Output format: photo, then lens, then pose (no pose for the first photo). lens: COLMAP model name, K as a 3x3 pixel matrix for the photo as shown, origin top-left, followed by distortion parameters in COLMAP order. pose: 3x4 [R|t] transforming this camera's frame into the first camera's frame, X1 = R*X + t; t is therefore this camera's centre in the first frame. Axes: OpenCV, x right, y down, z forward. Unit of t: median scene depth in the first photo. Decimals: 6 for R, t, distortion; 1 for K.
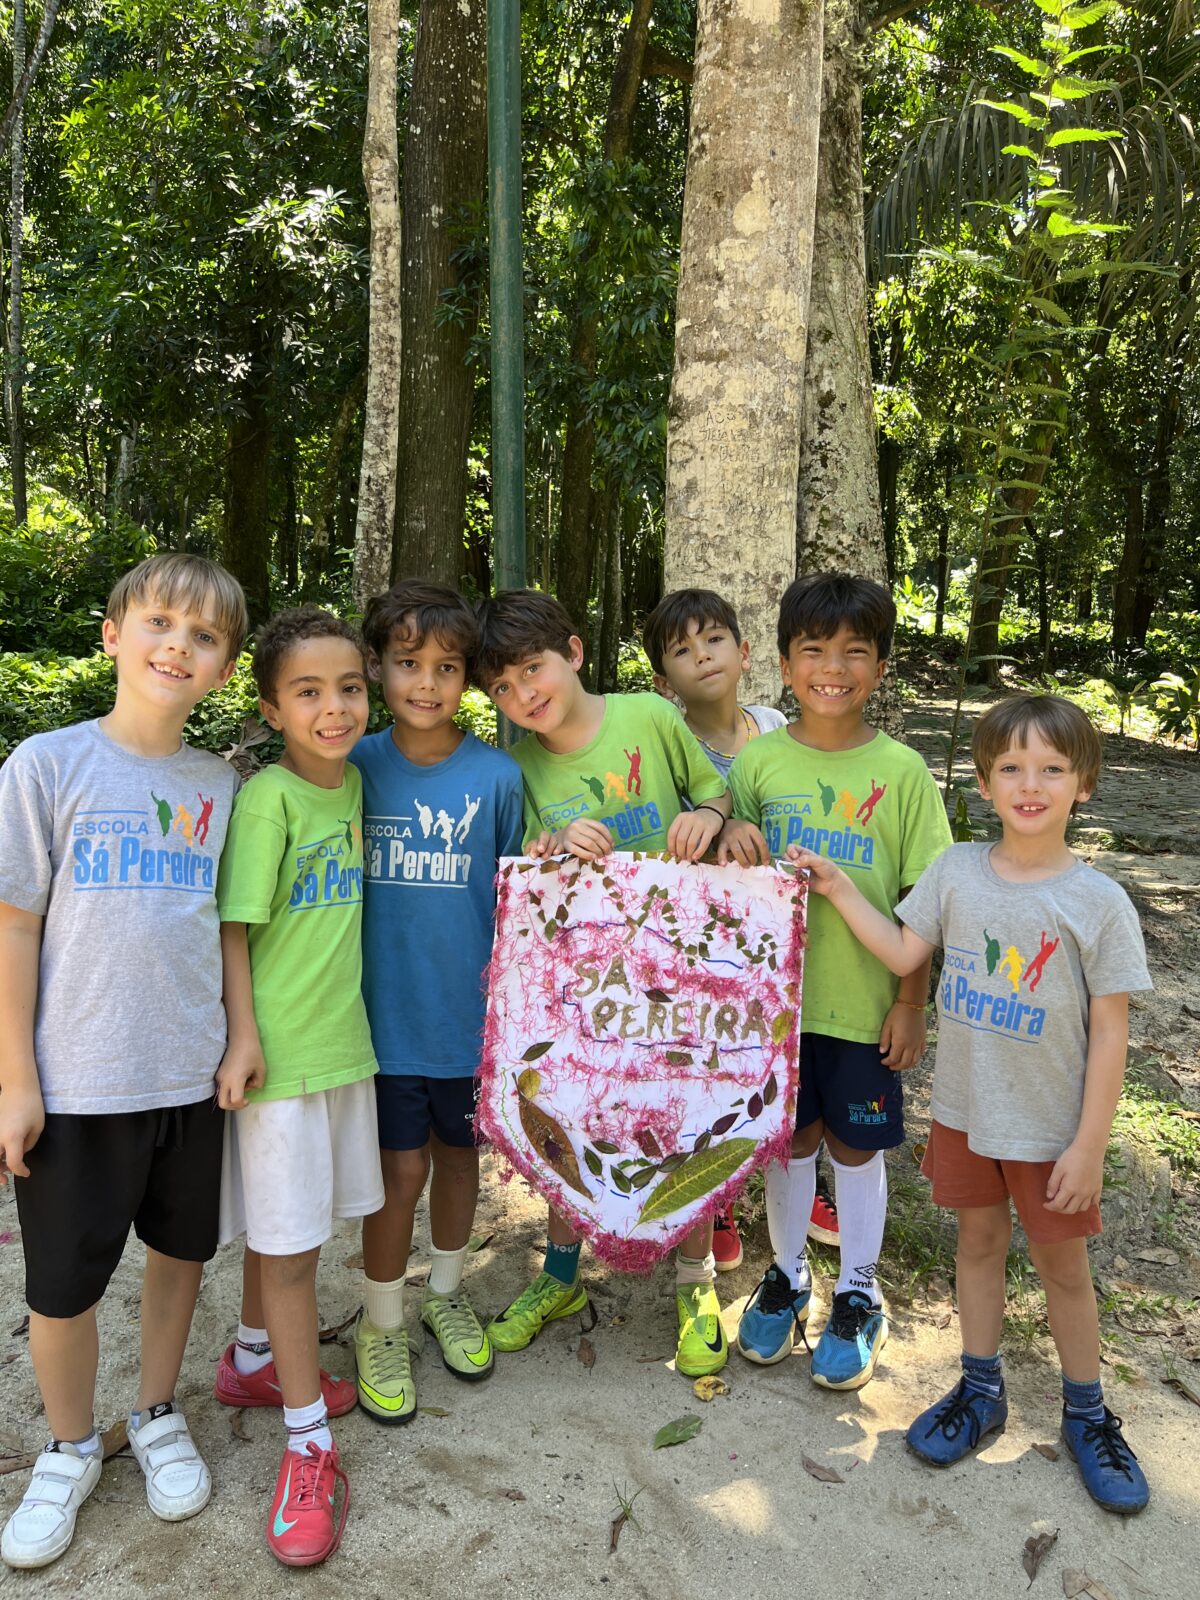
lens RADIAL K [[1207.0, 0, 648.8], [0, 1207.0, 790.7], [0, 0, 1]] dist [-0.042465, 0.000476]
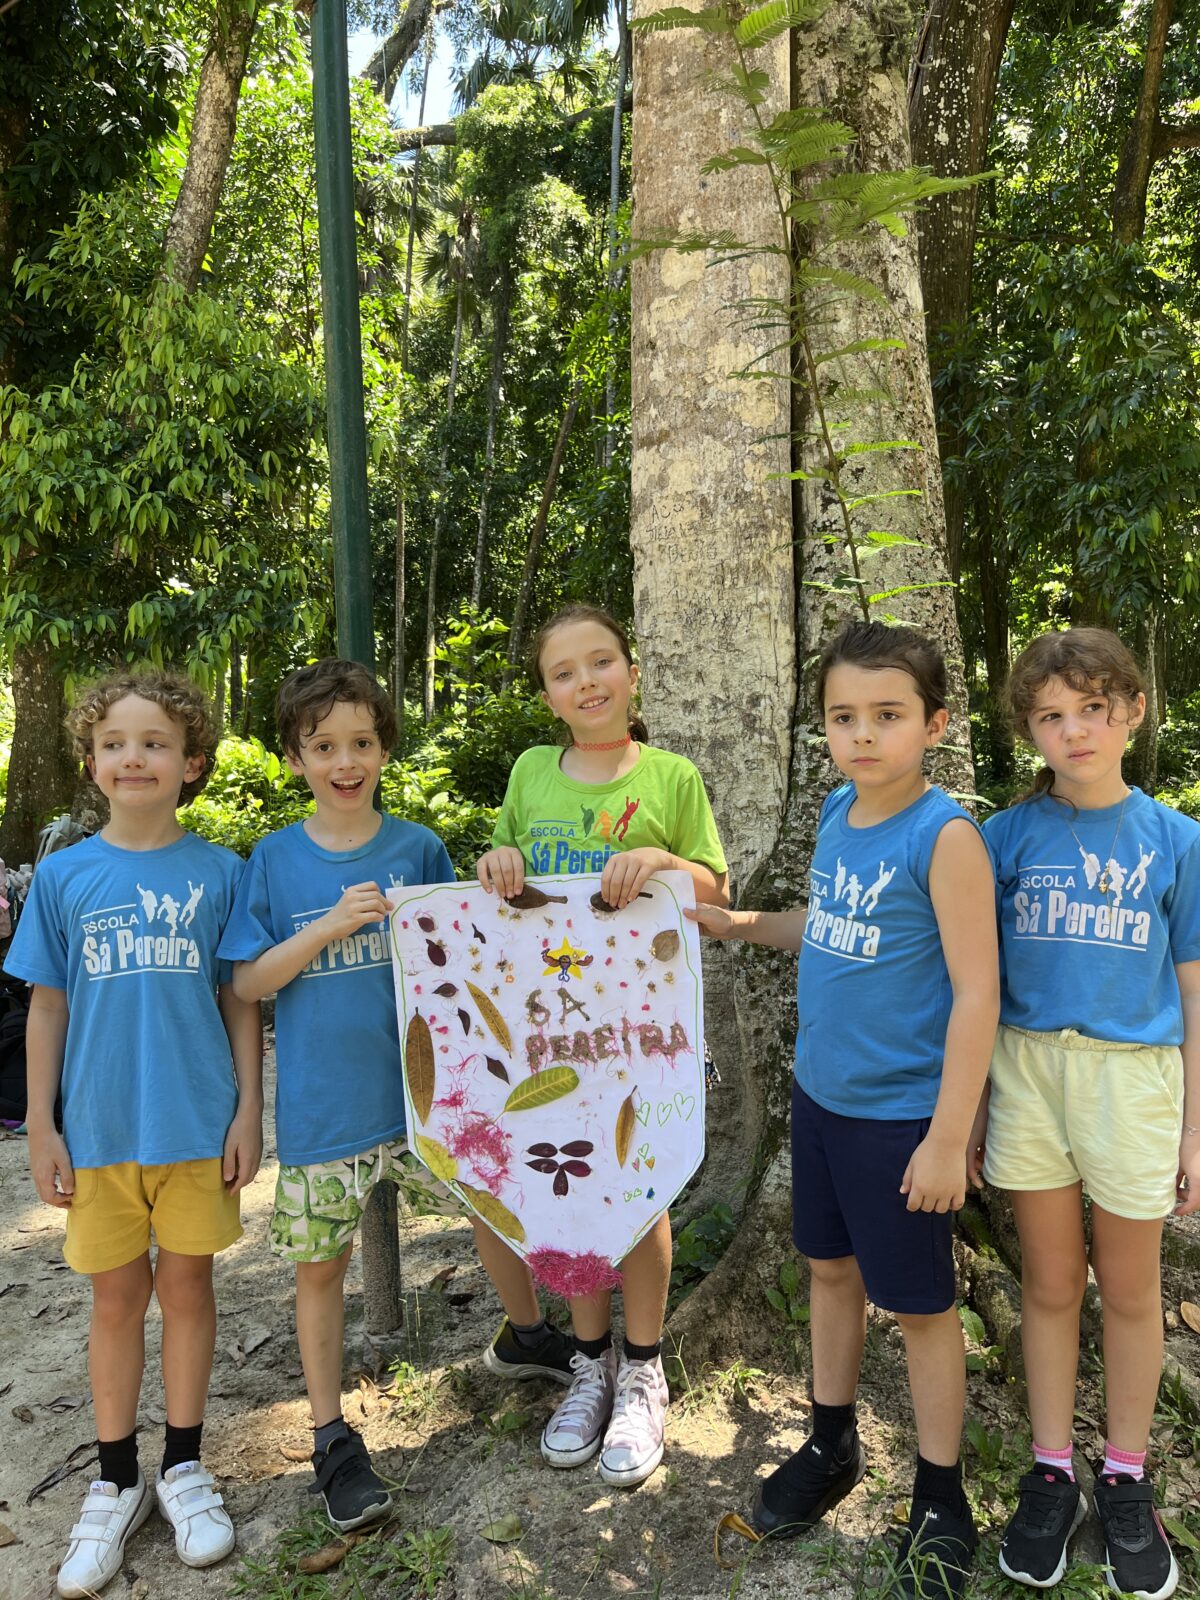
lens RADIAL K [[1207.0, 0, 648.8], [0, 1207.0, 790.7], [0, 0, 1]] dist [-0.042465, 0.000476]
pose [[0.872344, -0.034439, -0.487678, 0.431428], [-0.018612, 0.994453, -0.103518, -0.037492], [0.488538, 0.099380, 0.866864, 0.302517]]
